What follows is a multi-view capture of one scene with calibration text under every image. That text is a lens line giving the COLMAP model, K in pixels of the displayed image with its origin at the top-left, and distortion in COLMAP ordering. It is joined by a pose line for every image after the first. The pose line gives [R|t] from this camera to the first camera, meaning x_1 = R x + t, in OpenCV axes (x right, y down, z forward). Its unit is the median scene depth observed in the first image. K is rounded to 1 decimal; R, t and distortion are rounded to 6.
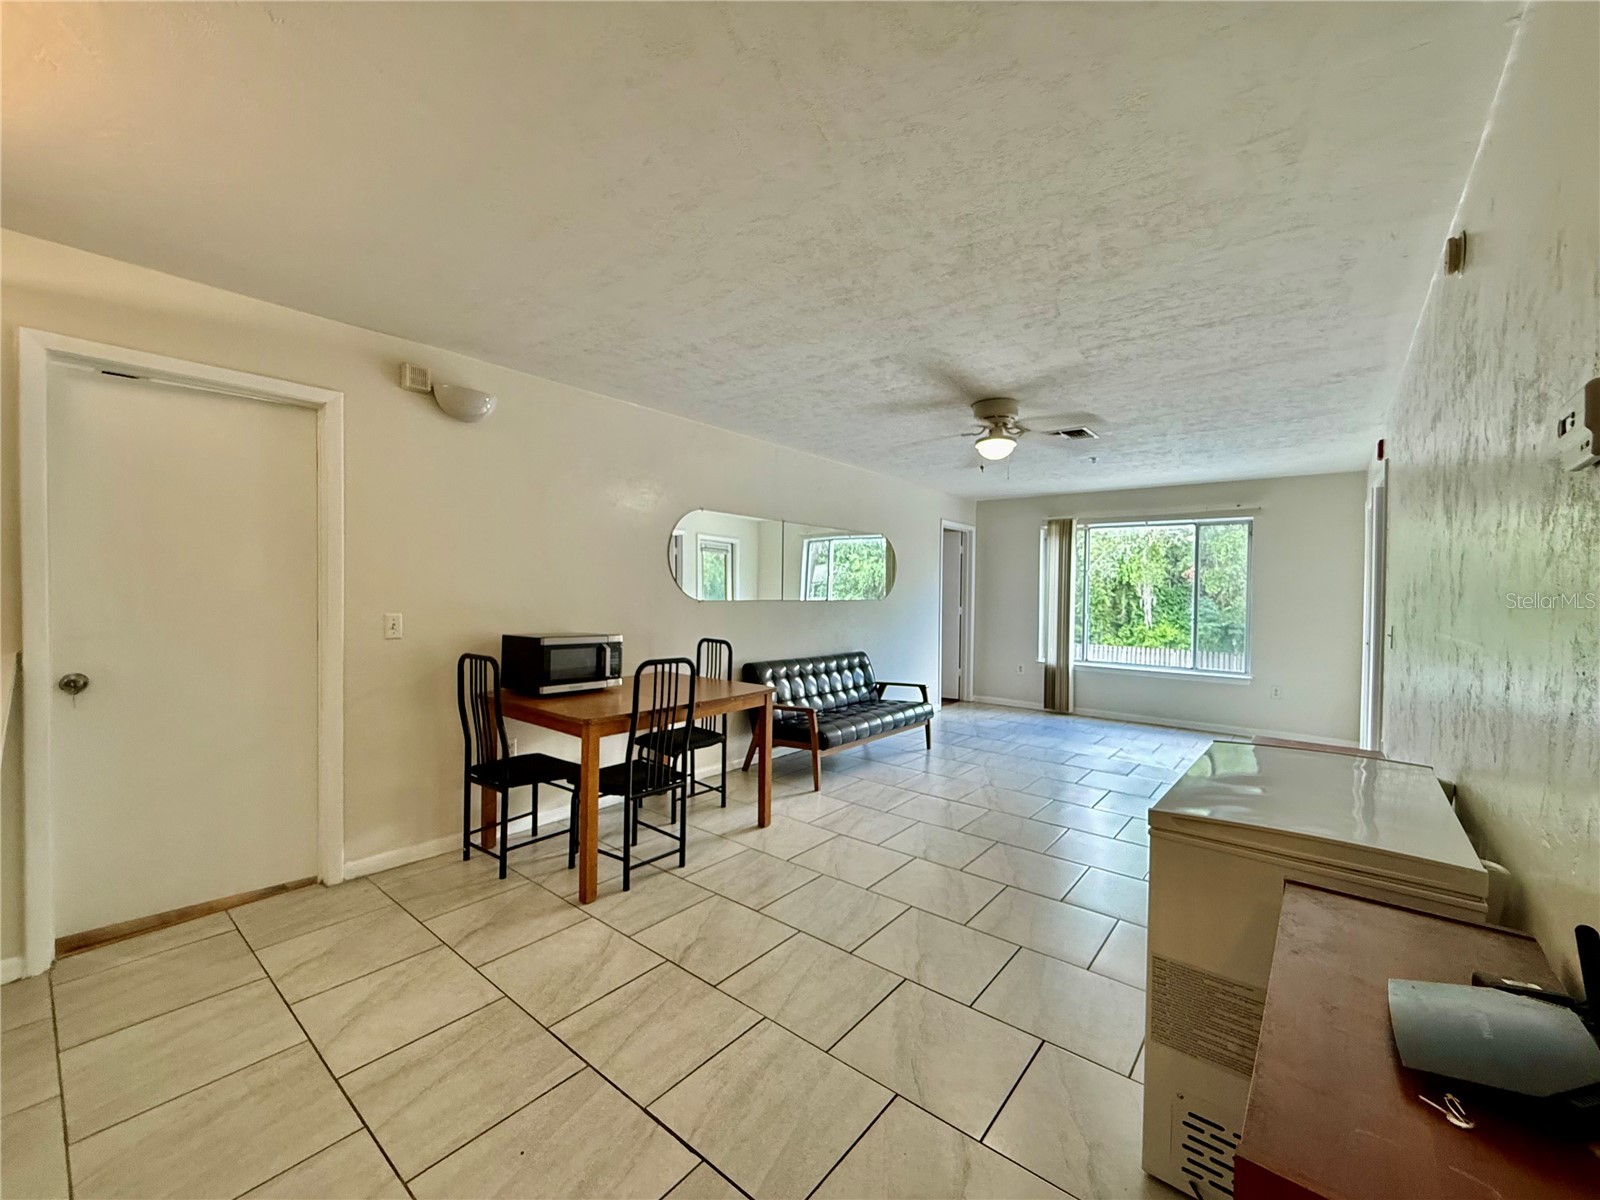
lens RADIAL K [[643.8, 0, 795.0], [0, 643.8, 598.7], [0, 0, 1]] dist [-0.003509, -0.000562]
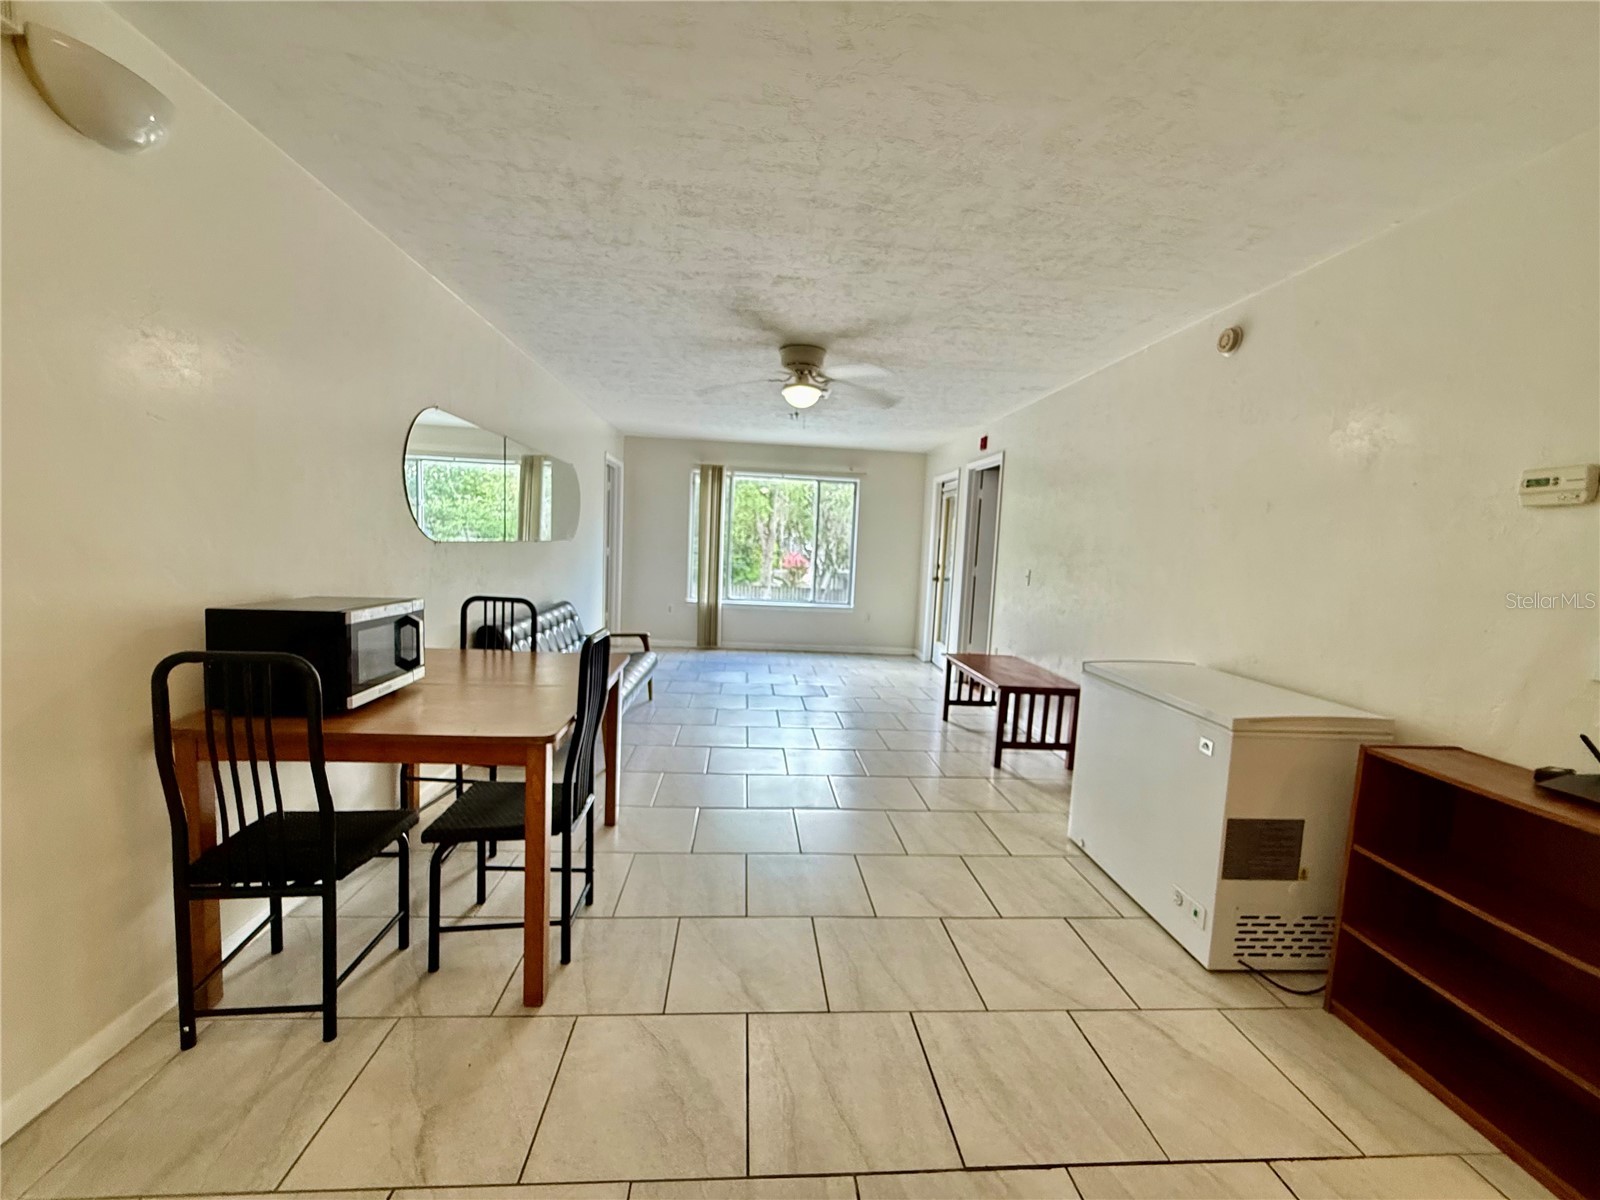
lens RADIAL K [[643.8, 0, 795.0], [0, 643.8, 598.7], [0, 0, 1]] dist [-0.003509, -0.000562]
pose [[0.722963, -0.043643, 0.689507, -0.475829], [-0.026293, 0.995542, 0.090582, -0.011319], [-0.690387, -0.083617, 0.718592, 0.307761]]
